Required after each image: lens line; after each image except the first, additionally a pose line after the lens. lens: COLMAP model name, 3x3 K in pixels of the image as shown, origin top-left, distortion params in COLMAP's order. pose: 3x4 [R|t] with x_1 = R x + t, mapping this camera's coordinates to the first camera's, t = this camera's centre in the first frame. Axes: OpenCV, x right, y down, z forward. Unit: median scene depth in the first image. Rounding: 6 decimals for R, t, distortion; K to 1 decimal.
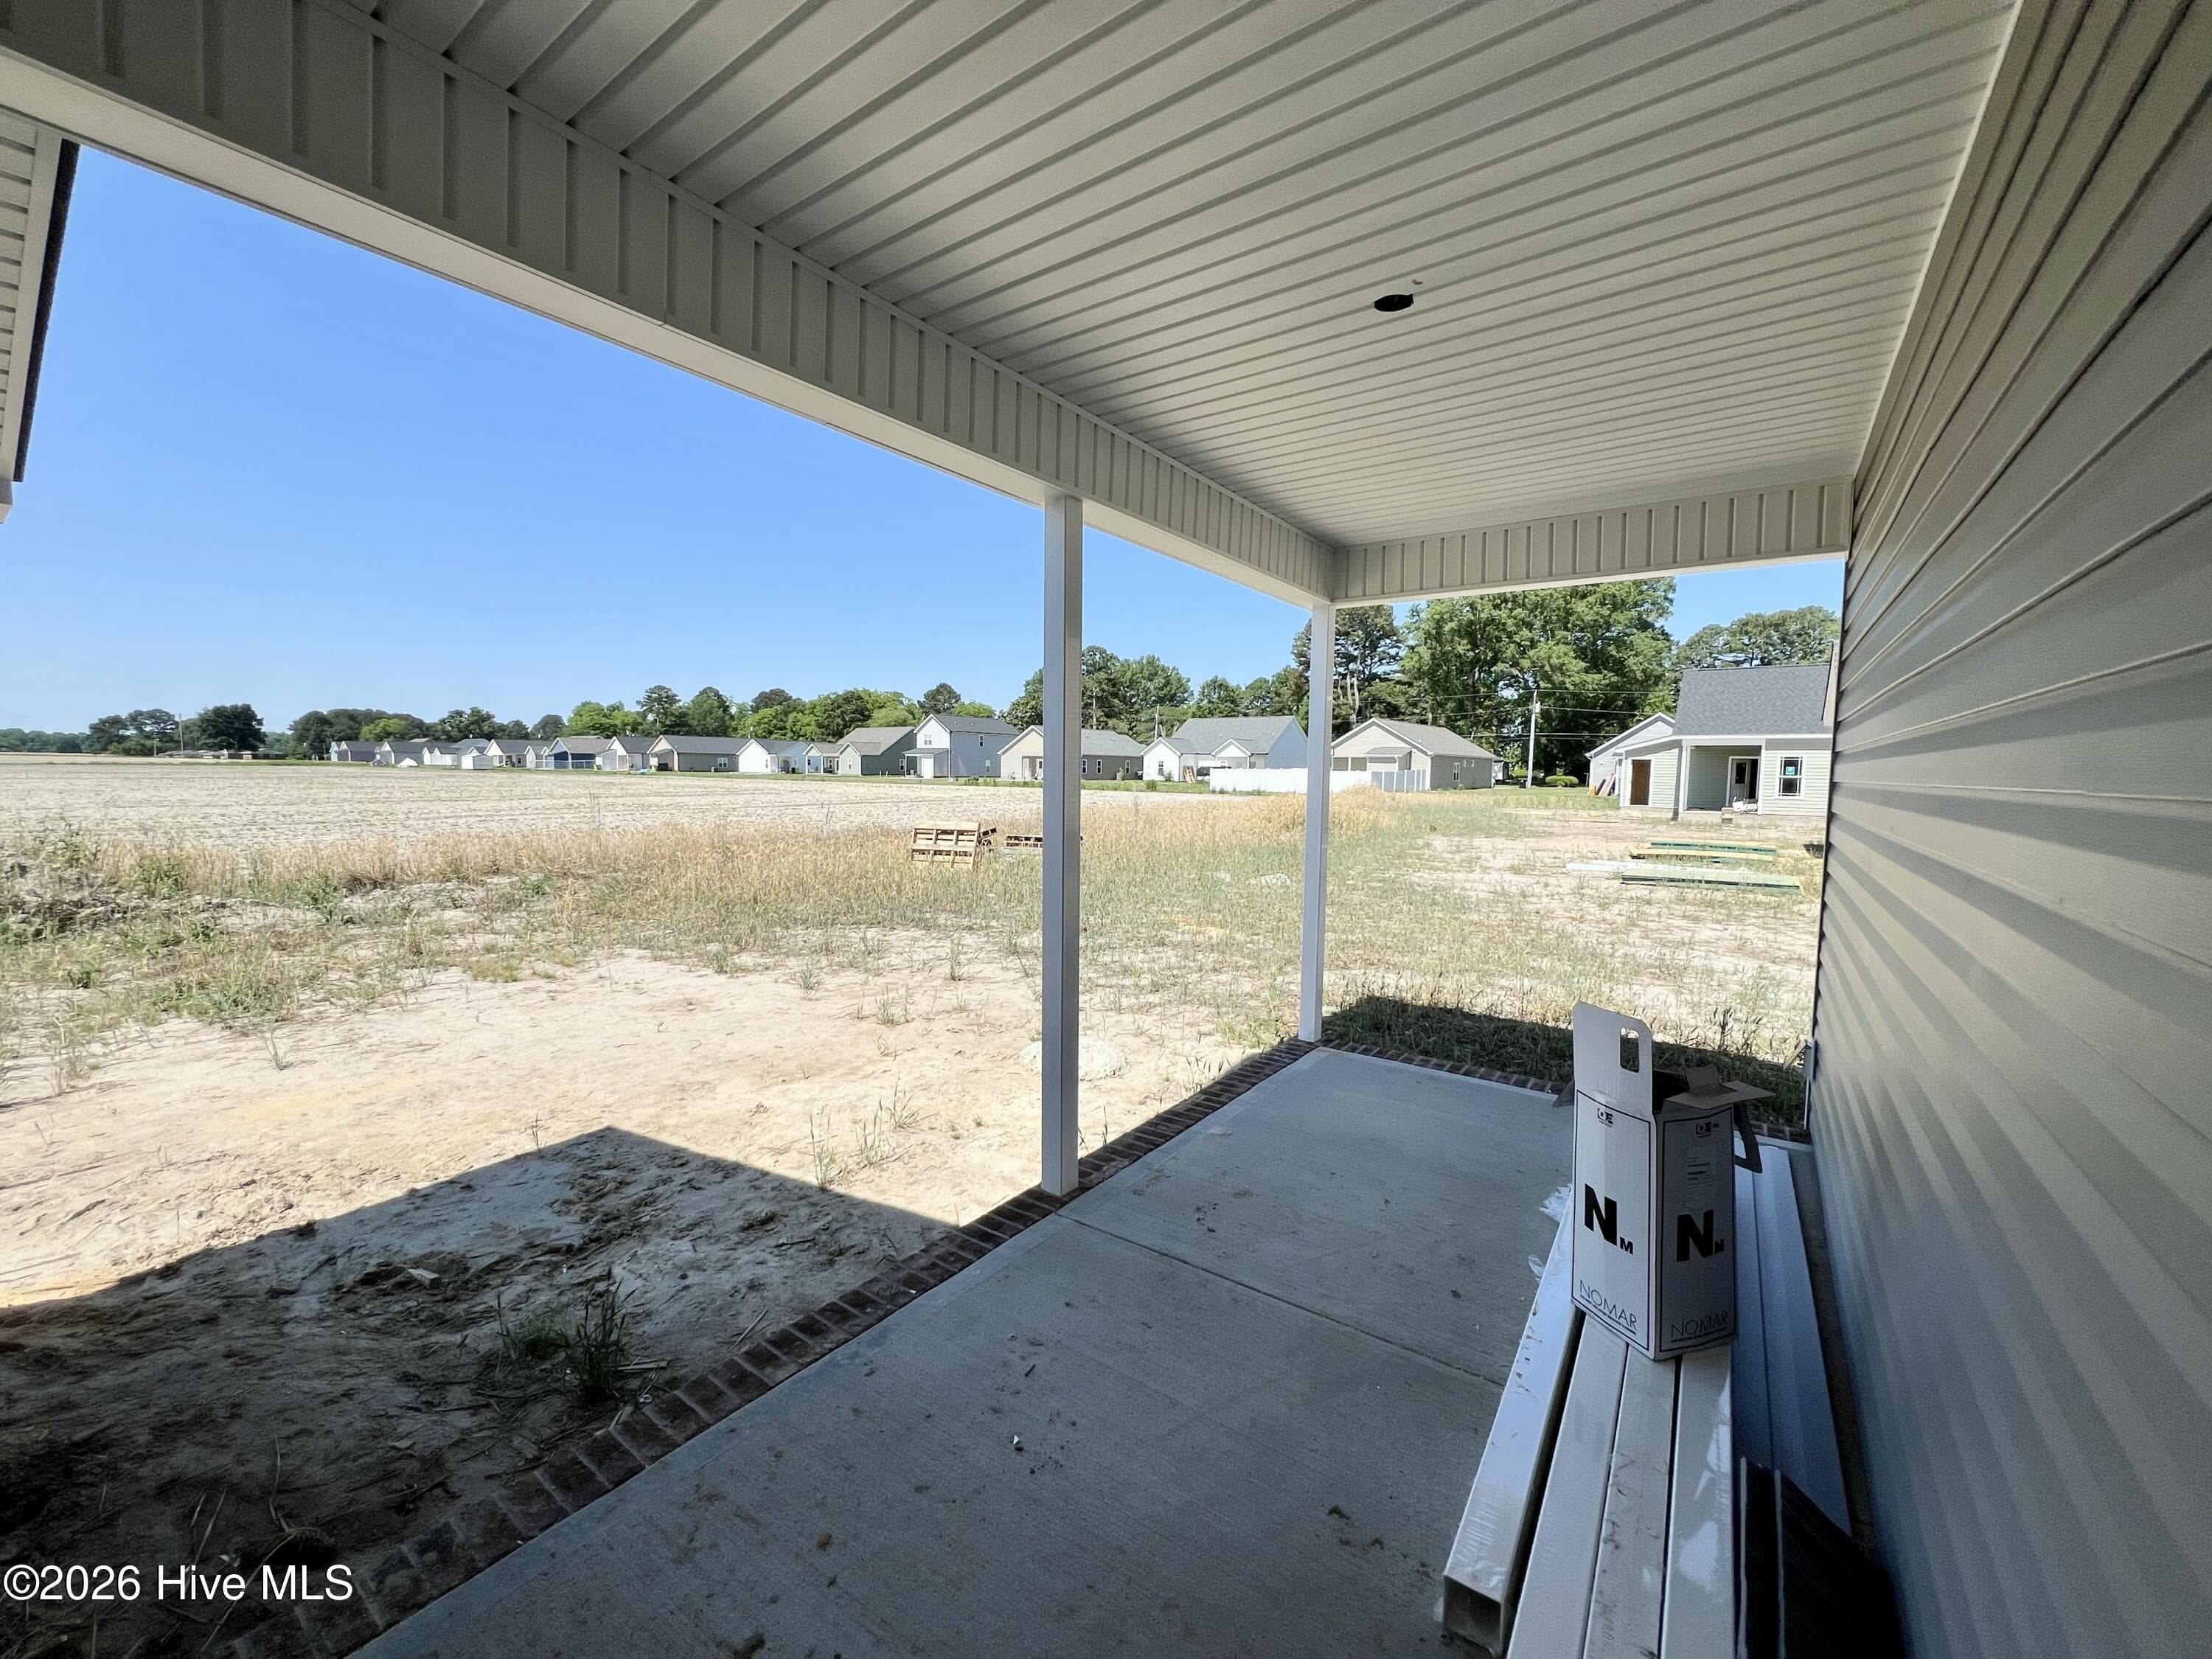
lens RADIAL K [[889.9, 0, 1108.1], [0, 889.9, 818.2], [0, 0, 1]] dist [-0.000844, 0.000361]
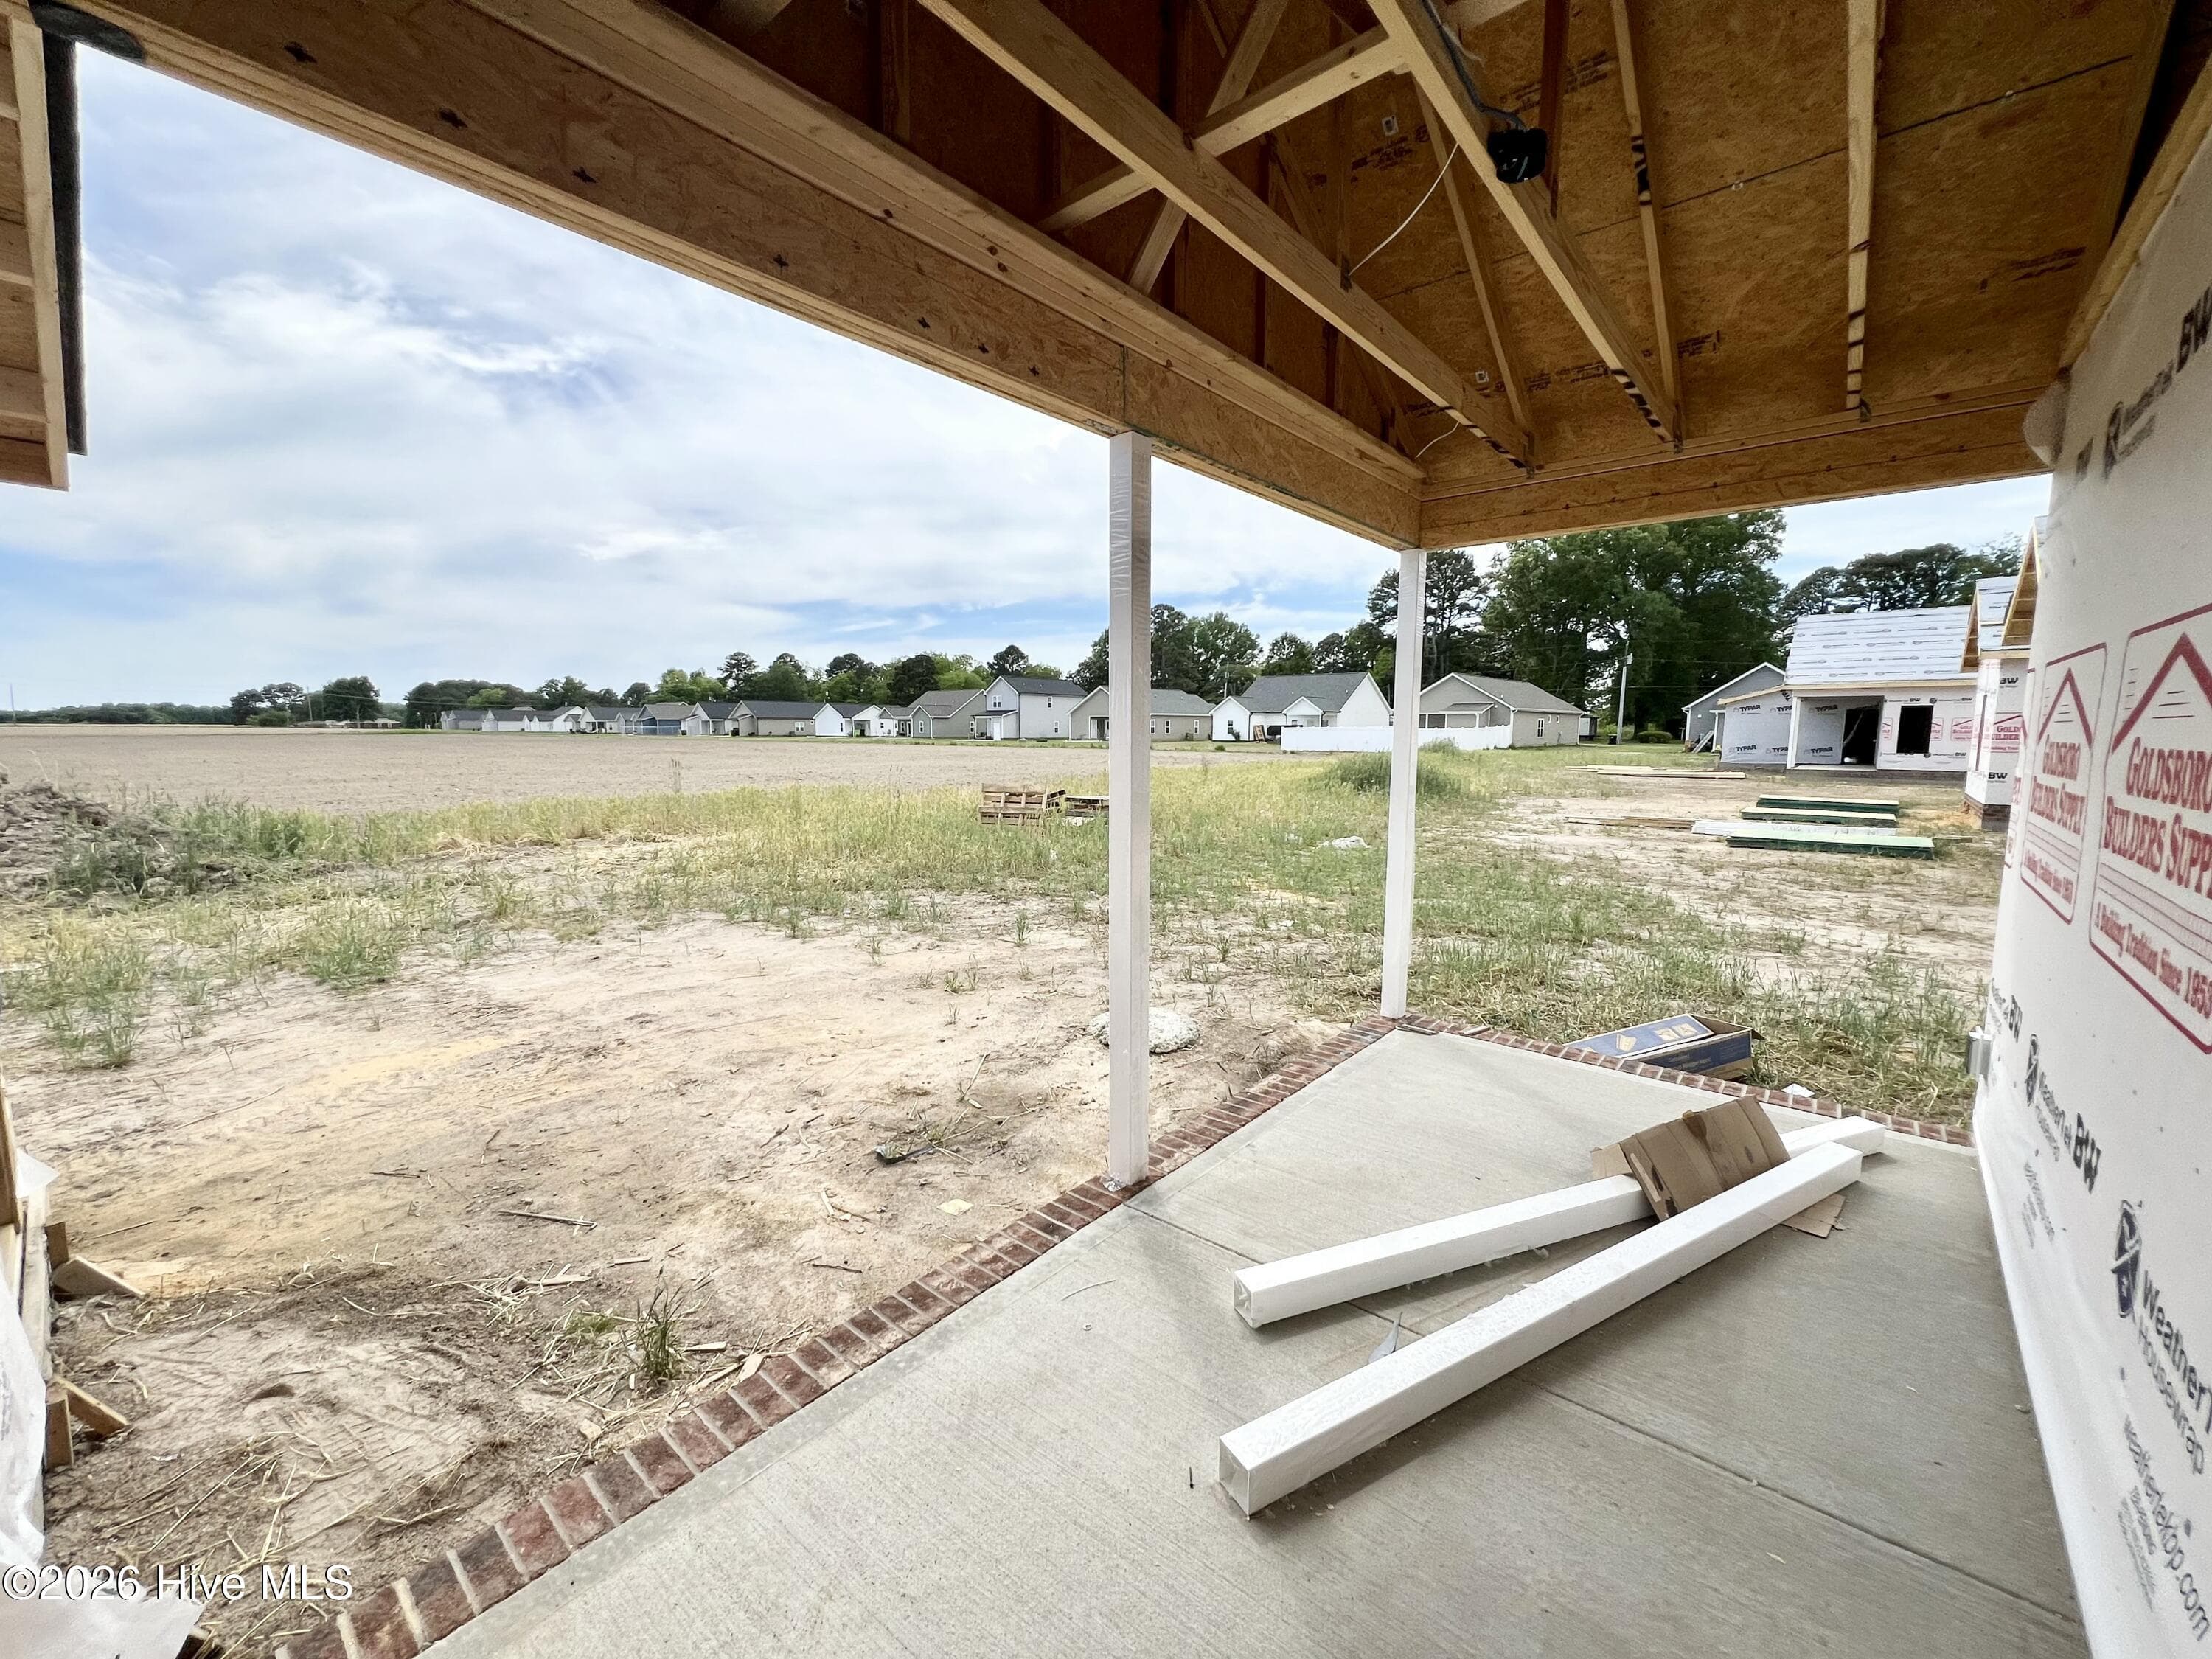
lens RADIAL K [[887.9, 0, 1107.6], [0, 887.9, 829.2], [0, 0, 1]] dist [-0.001704, 0.000309]
pose [[0.996997, -0.002132, -0.077412, -0.001710], [0.006516, 0.998386, 0.056425, -0.003741], [0.077167, -0.056760, 0.995401, 0.044562]]
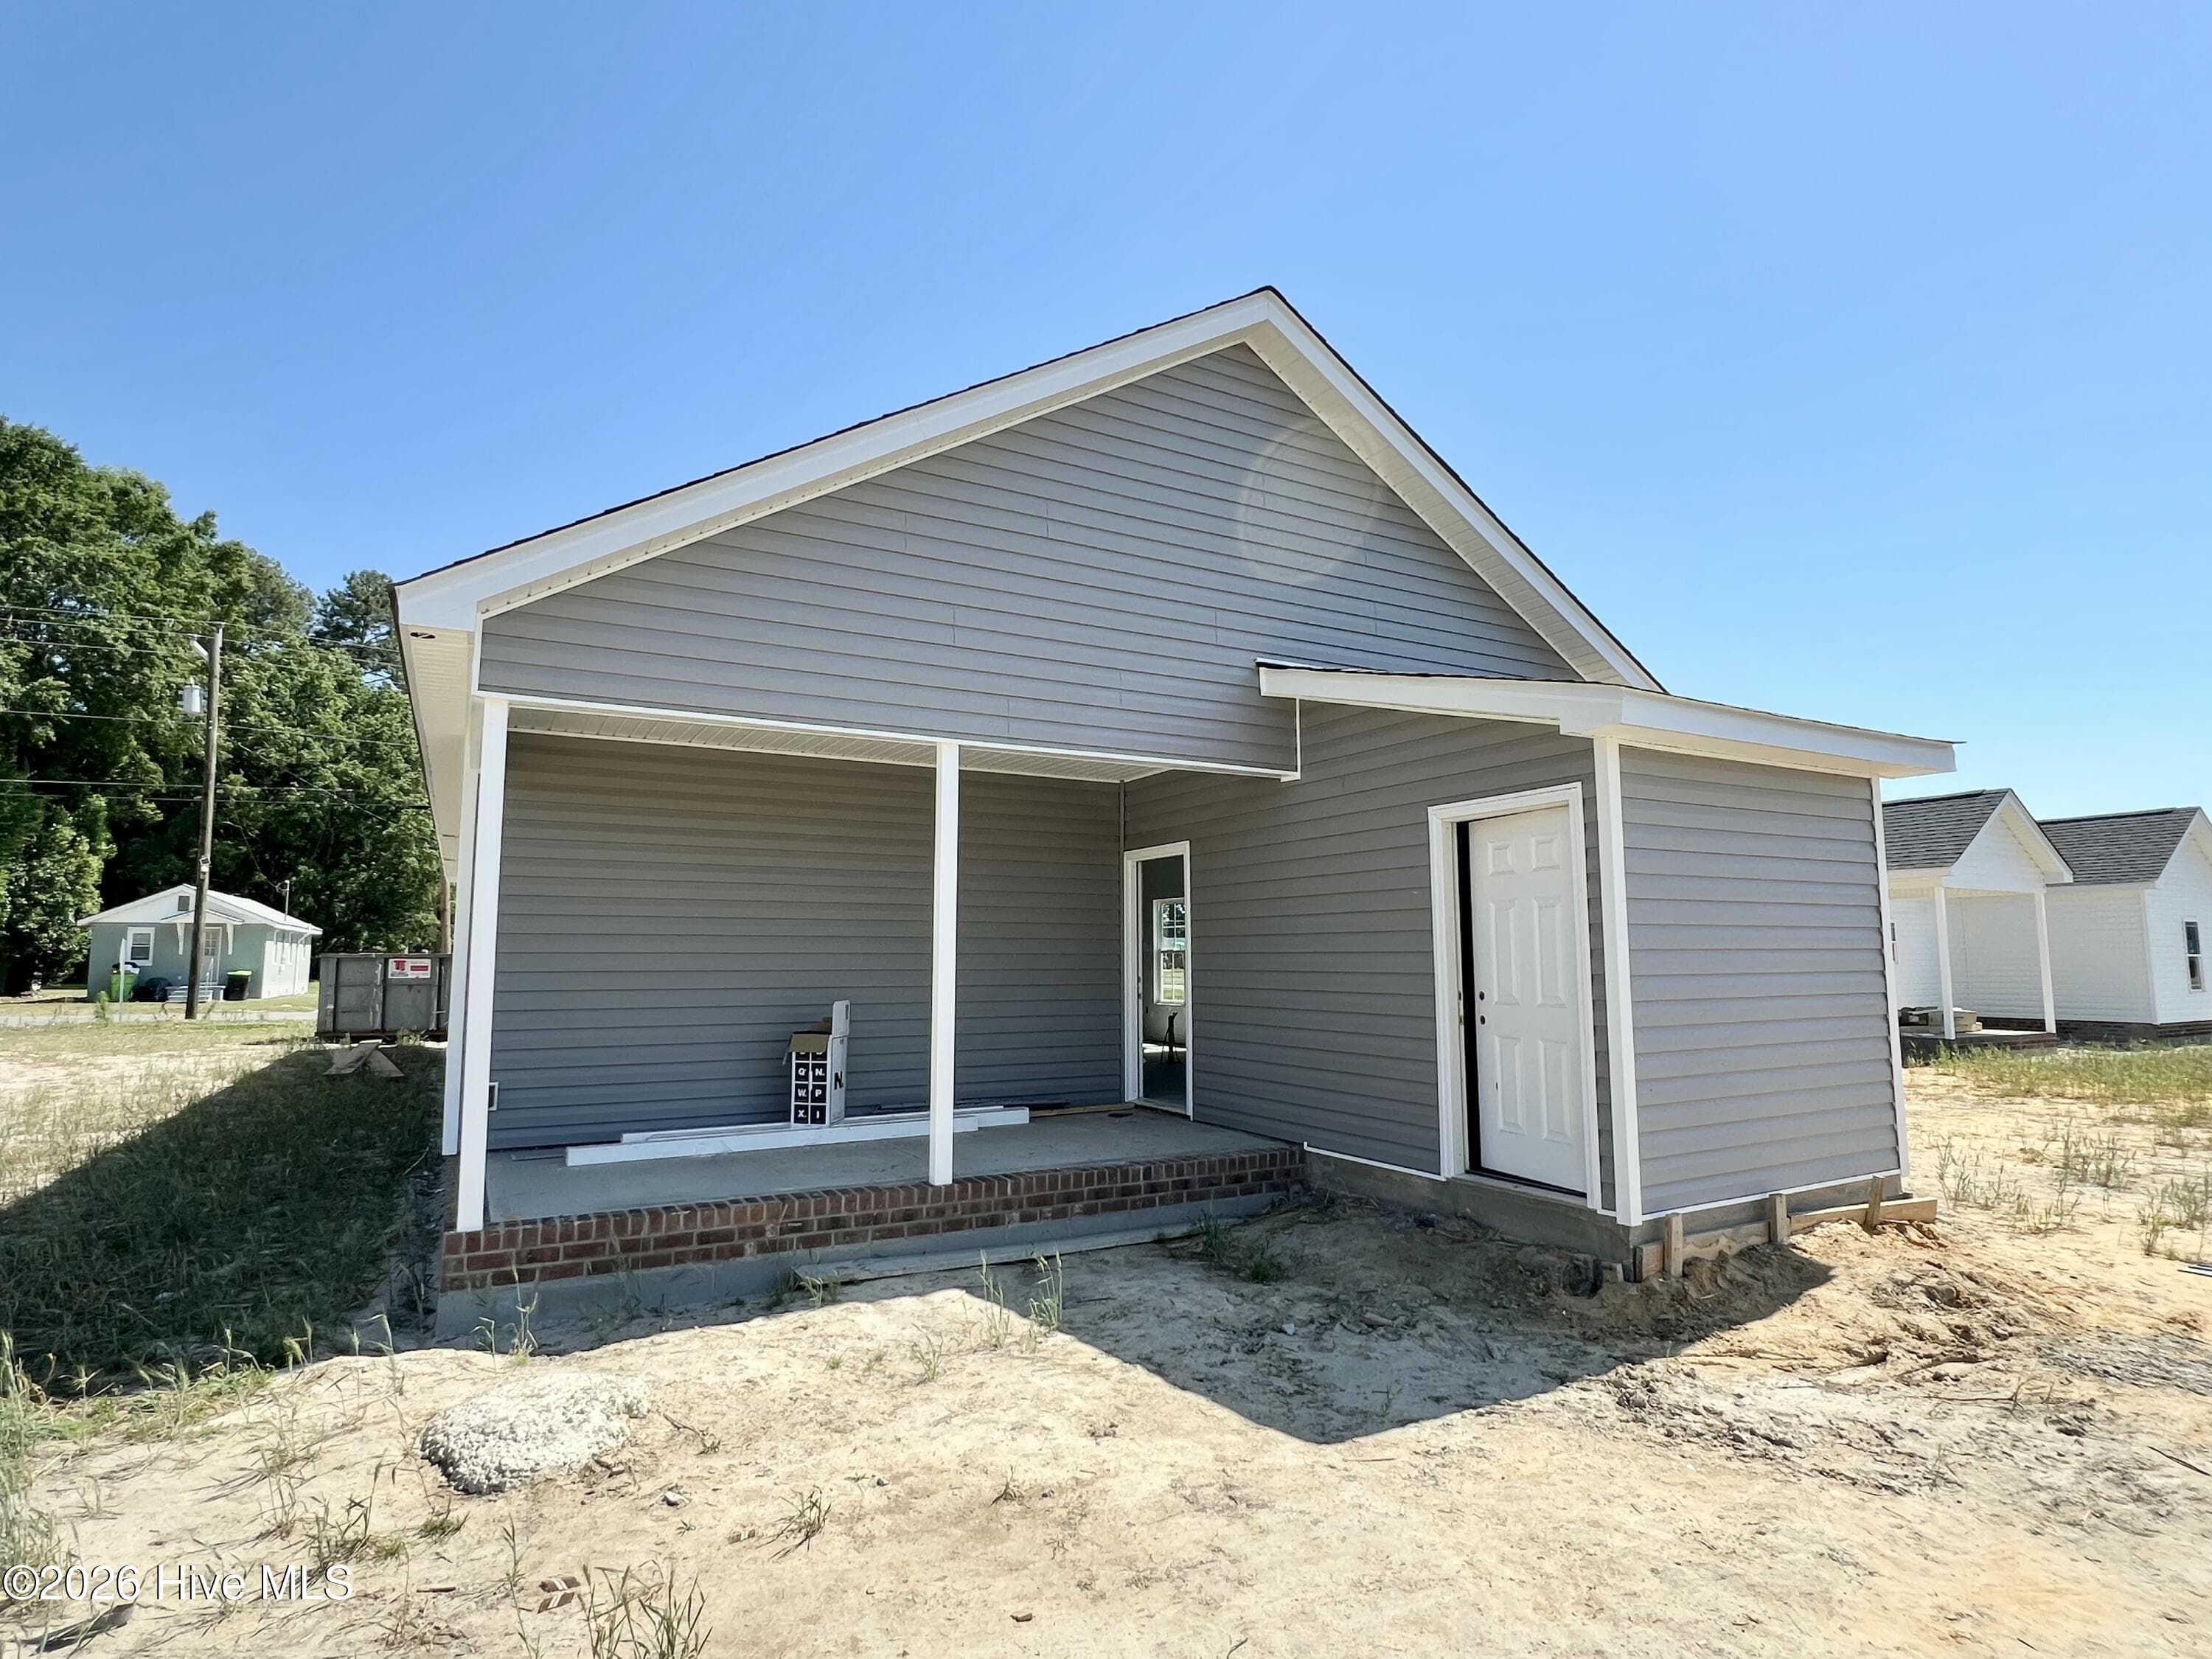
lens RADIAL K [[1155.8, 0, 1103.8], [0, 1155.8, 832.9], [0, 0, 1]] dist [0.001260, -0.000474]
pose [[-0.906138, 0.034480, 0.421574, -0.627344], [0.013713, 0.998543, -0.052195, -0.037015], [-0.422759, -0.041515, -0.905291, 1.465474]]
